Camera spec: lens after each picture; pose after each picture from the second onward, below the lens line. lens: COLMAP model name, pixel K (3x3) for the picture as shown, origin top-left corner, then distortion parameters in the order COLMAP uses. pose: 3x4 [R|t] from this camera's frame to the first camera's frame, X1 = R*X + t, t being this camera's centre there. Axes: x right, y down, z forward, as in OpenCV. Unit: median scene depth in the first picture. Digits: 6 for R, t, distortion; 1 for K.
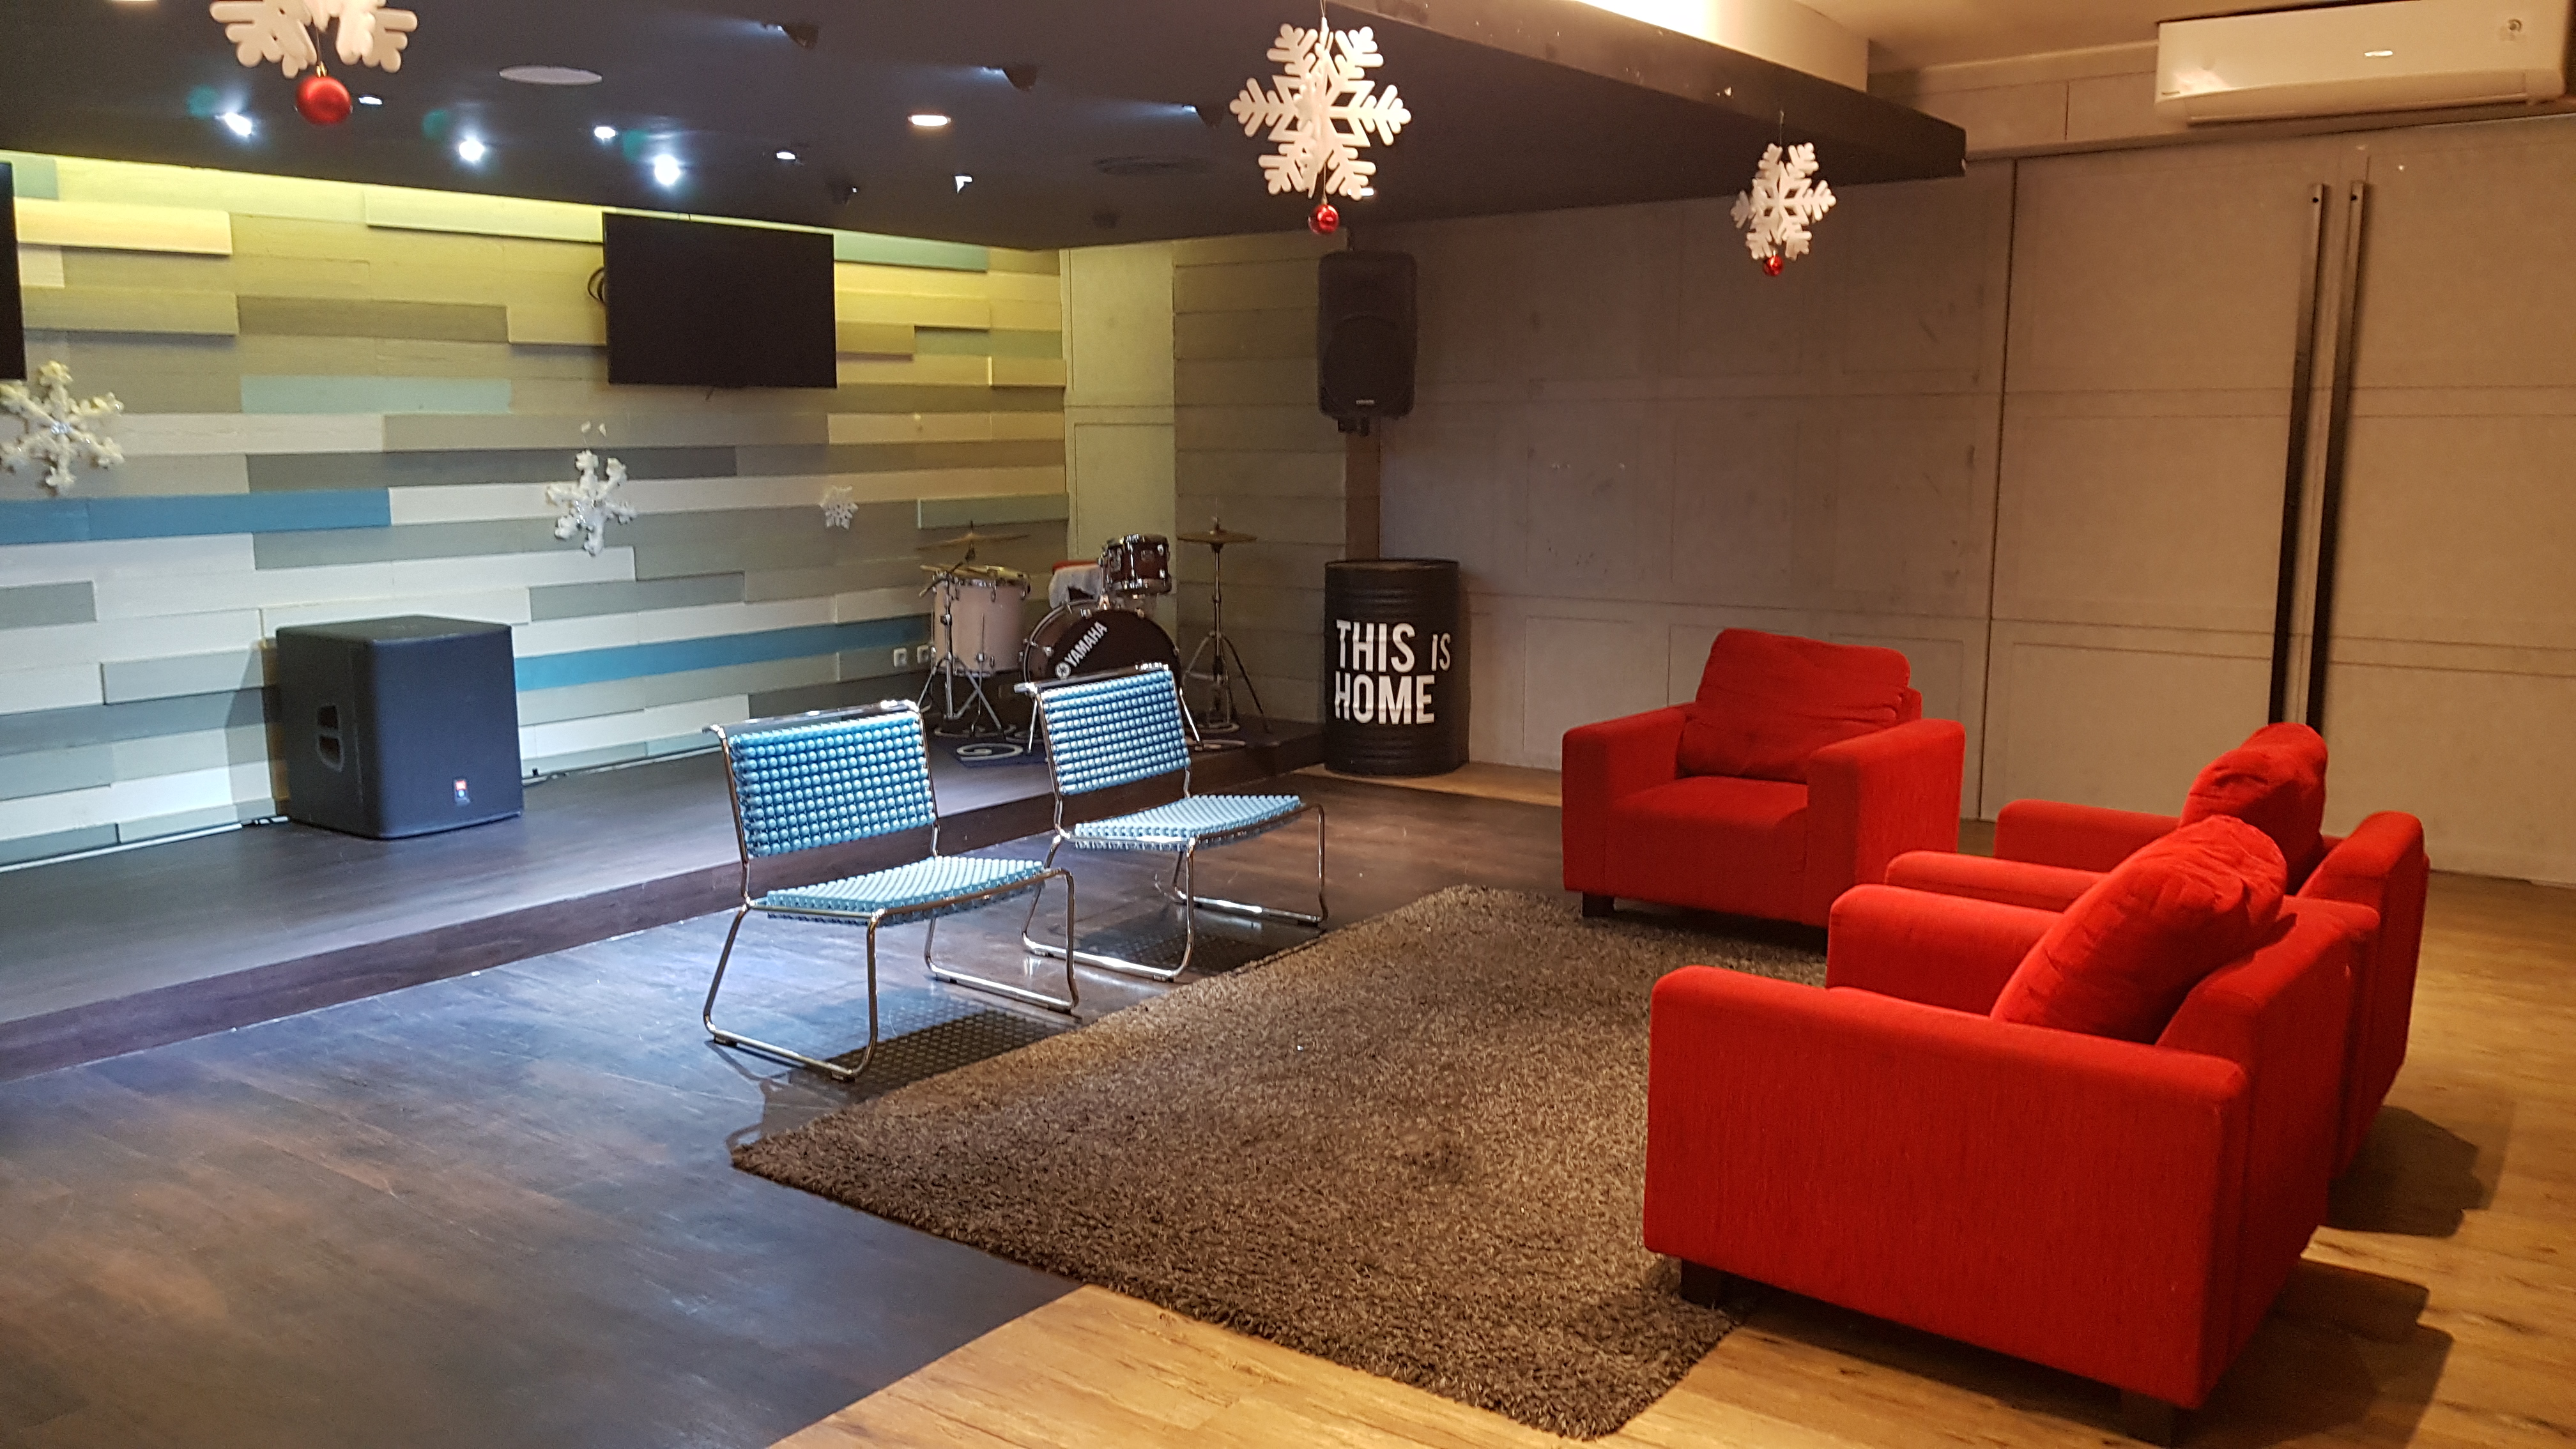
lens RADIAL K [[2000.1, 0, 1276.3], [0, 2000.1, 731.5], [0, 0, 1]] dist [0.065174, -0.081482]
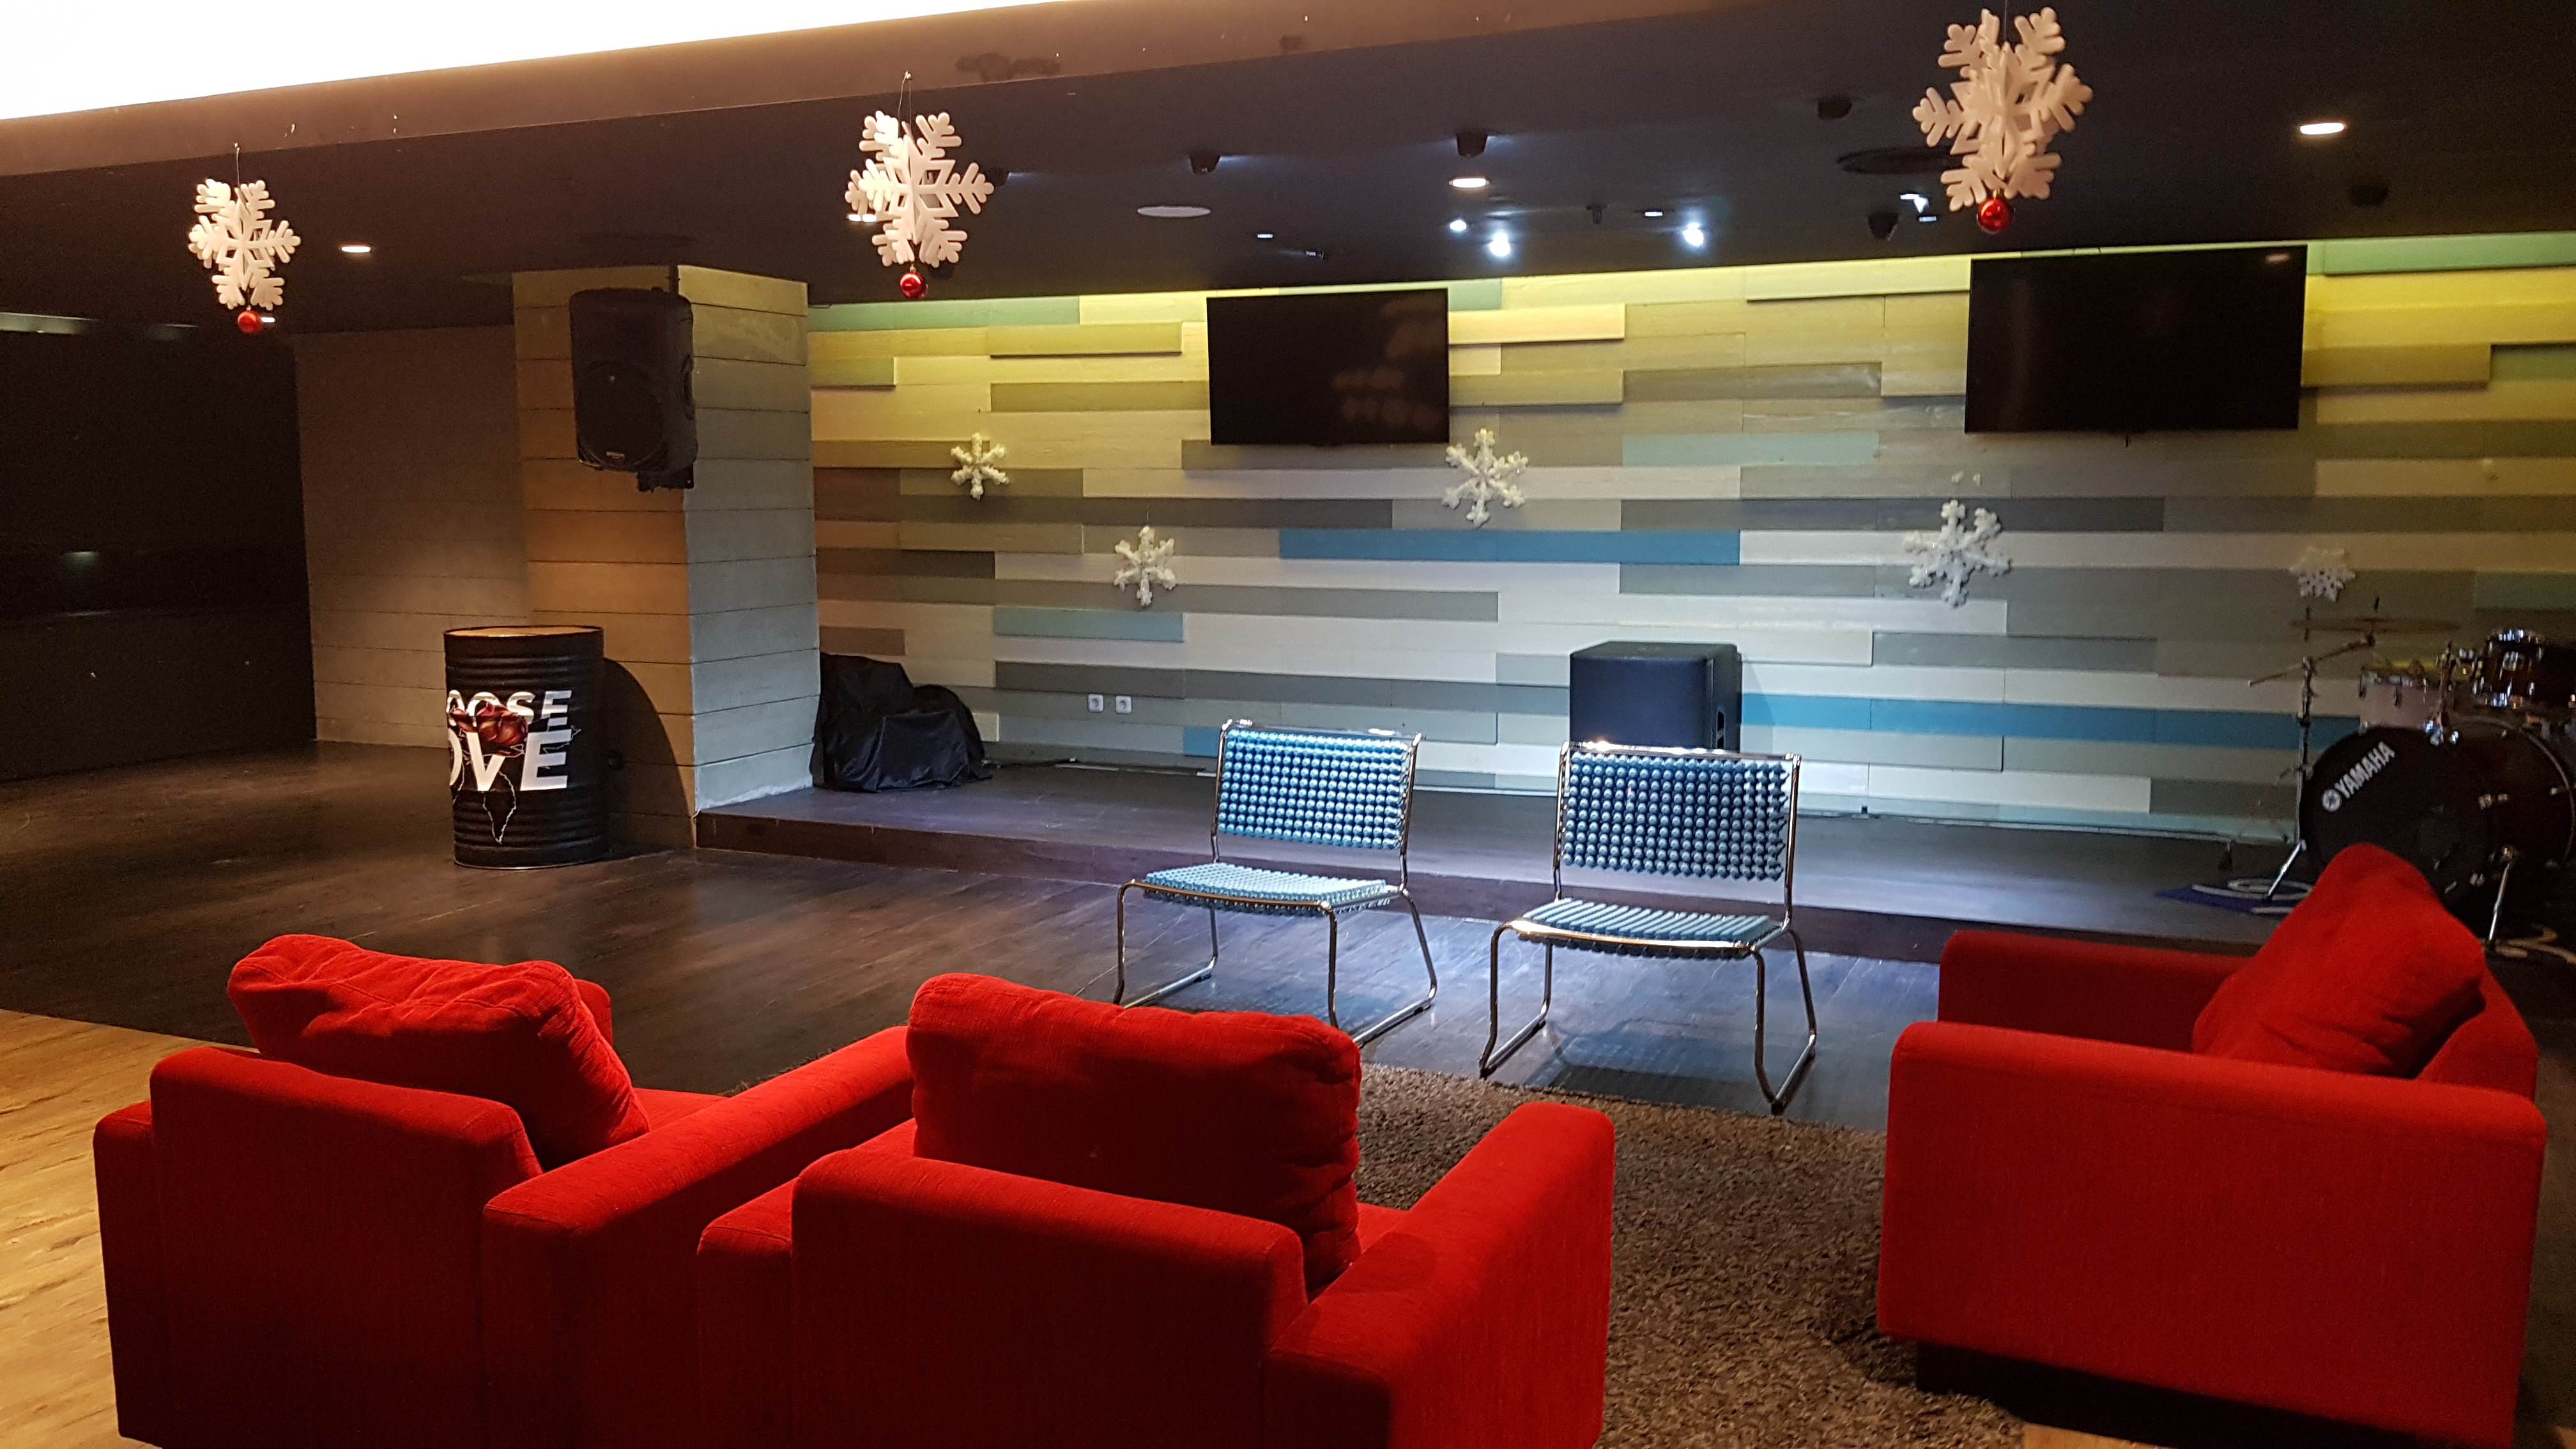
lens RADIAL K [[2000.1, 0, 1277.4], [0, 2000.1, 705.4], [0, 0, 1]] dist [0.065174, -0.081482]
pose [[0.219448, 0.114516, -0.968880, 0.619964], [-0.150153, 0.985220, 0.082438, -0.079766], [0.964000, 0.127390, 0.233399, 0.512352]]
